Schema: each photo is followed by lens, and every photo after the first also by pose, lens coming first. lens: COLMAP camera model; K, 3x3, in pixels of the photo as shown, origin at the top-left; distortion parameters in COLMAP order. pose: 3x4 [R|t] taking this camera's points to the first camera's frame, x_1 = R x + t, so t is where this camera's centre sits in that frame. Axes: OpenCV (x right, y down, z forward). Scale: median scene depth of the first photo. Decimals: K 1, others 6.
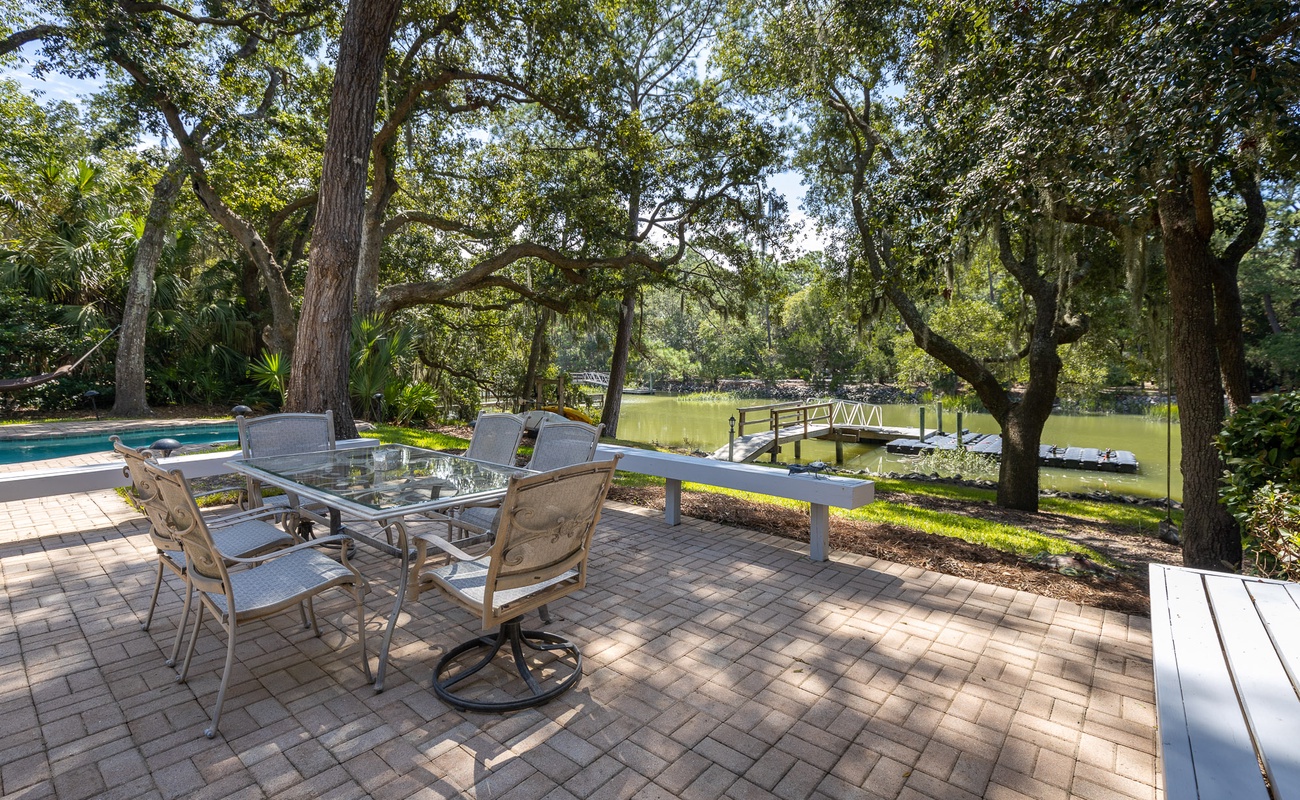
lens RADIAL K [[651.5, 0, 652.4], [0, 651.5, 398.8], [0, 0, 1]] dist [0.001259, 0.000077]
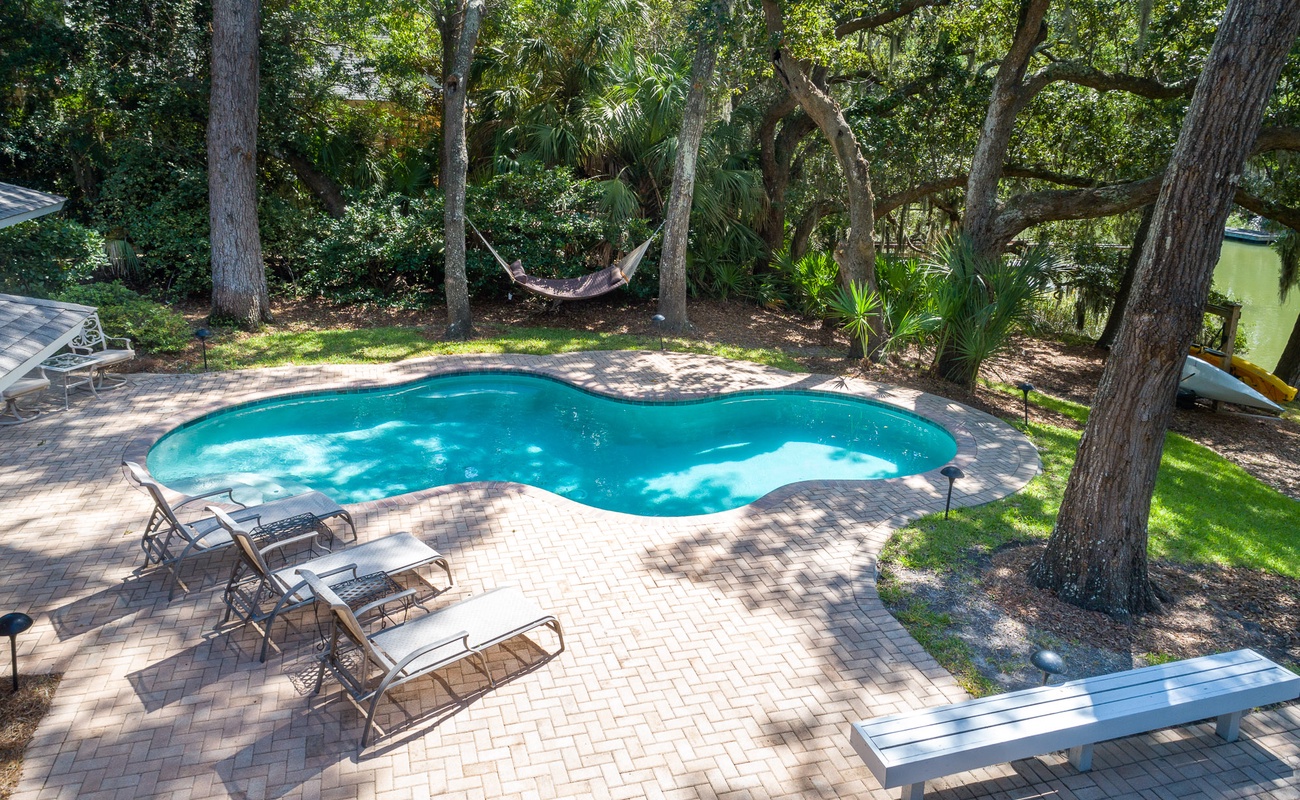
lens RADIAL K [[933.3, 0, 649.9], [0, 933.3, 400.5], [0, 0, 1]] dist [0.005358, 0.001489]
pose [[0.832426, 0.147246, -0.534215, -0.410514], [-0.052766, 0.980732, 0.188098, -0.297647], [0.551619, -0.128389, 0.824156, -0.108607]]
